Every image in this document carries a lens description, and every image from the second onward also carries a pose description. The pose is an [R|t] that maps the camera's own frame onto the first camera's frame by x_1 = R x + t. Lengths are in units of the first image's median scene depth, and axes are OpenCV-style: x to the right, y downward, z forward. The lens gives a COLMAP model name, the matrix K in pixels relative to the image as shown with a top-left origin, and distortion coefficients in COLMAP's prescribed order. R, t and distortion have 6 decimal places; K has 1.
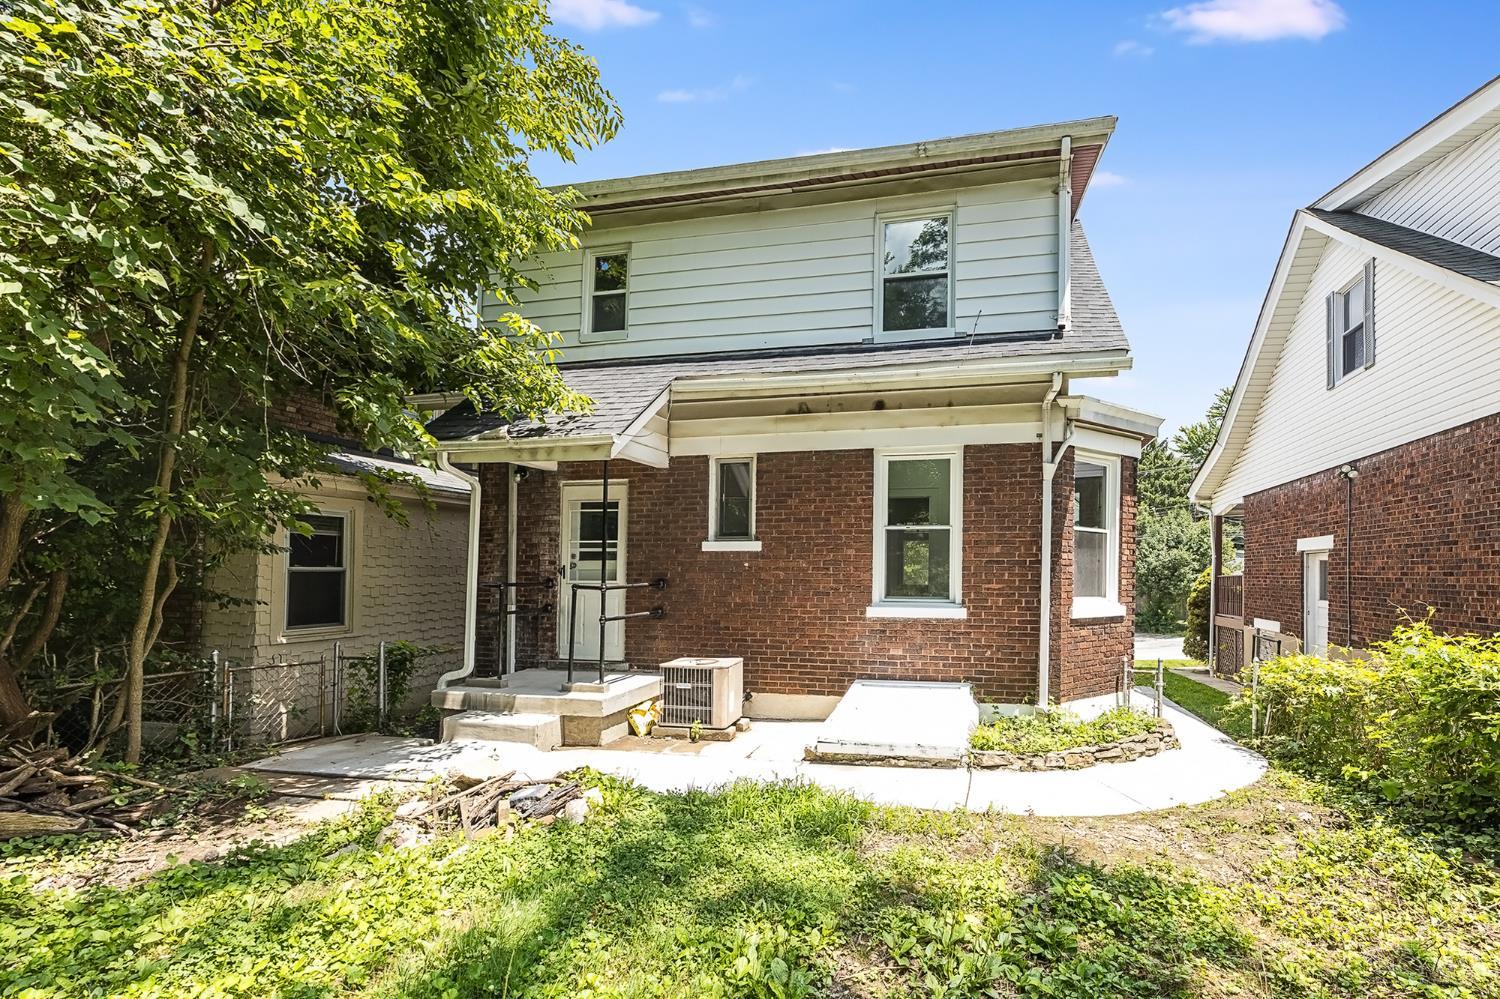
lens RADIAL K [[583.4, 0, 728.4], [0, 583.4, 557.2], [0, 0, 1]] dist [-0.000598, 0.000103]
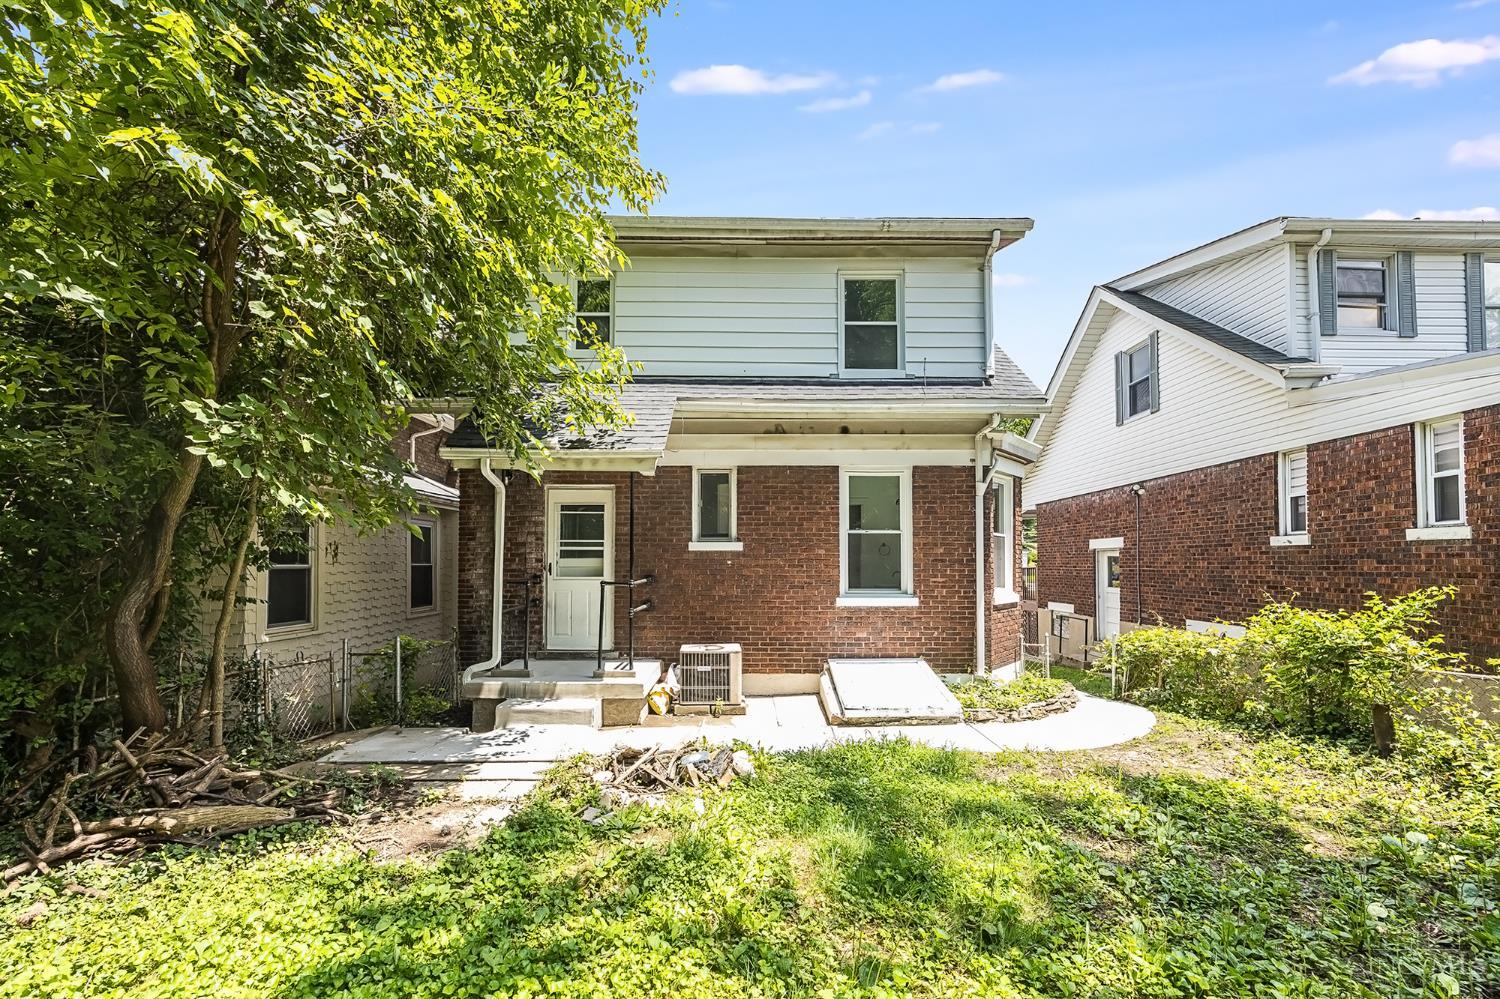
lens RADIAL K [[546.4, 0, 682.8], [0, 546.4, 546.8], [0, 0, 1]] dist [-0.002128, 0.000003]
pose [[0.984364, 0.002942, 0.176122, -0.267306], [-0.001449, 0.999962, -0.008604, -0.008962], [-0.176140, 0.008214, 0.984331, -0.048202]]
